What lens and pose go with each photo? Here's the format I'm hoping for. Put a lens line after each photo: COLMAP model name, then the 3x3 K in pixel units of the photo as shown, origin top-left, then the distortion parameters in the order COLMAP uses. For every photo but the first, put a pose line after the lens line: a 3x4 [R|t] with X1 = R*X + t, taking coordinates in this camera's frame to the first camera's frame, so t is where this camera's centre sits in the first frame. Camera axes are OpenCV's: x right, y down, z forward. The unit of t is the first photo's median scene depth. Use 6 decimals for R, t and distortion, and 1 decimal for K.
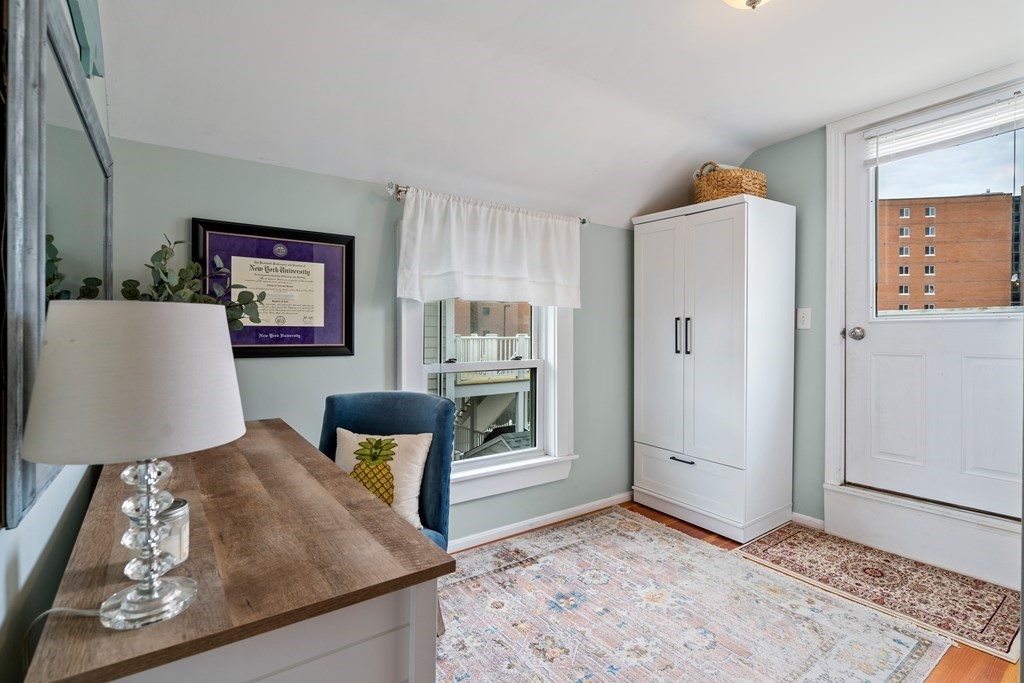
lens RADIAL K [[471.0, 0, 514.1], [0, 471.0, 336.0], [0, 0, 1]] dist [-0.003221, 0.001417]
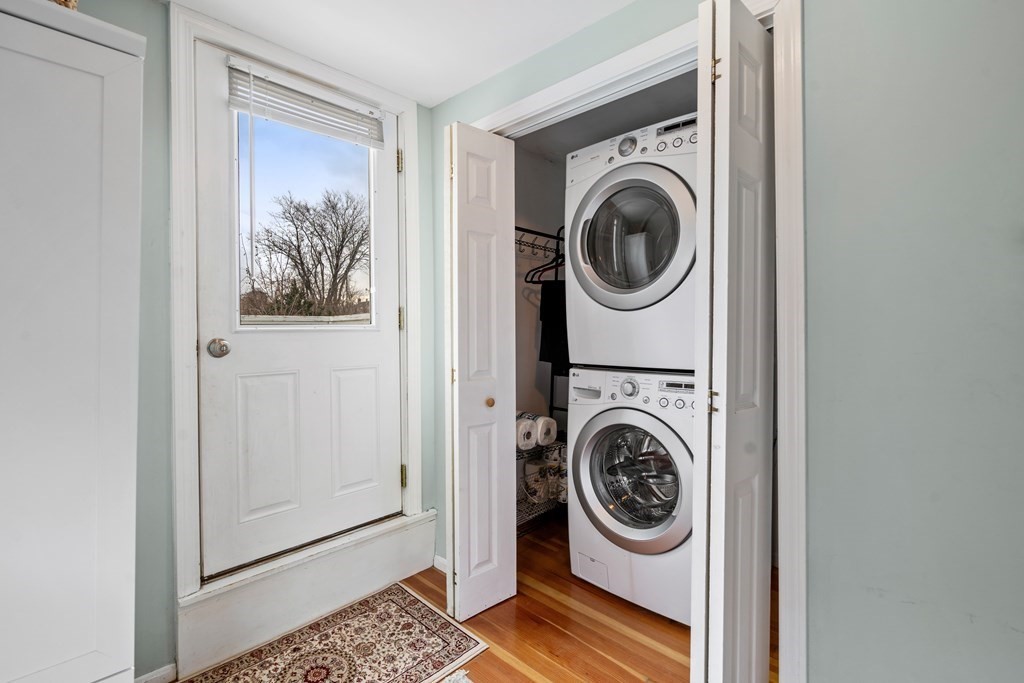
lens RADIAL K [[471.0, 0, 511.4], [0, 471.0, 333.6], [0, 0, 1]] dist [-0.003221, 0.001417]
pose [[-0.213024, -0.005820, 0.977030, -0.014927], [0.005075, 0.999962, 0.007063, -0.034748], [-0.977034, 0.006463, -0.212987, 0.905256]]
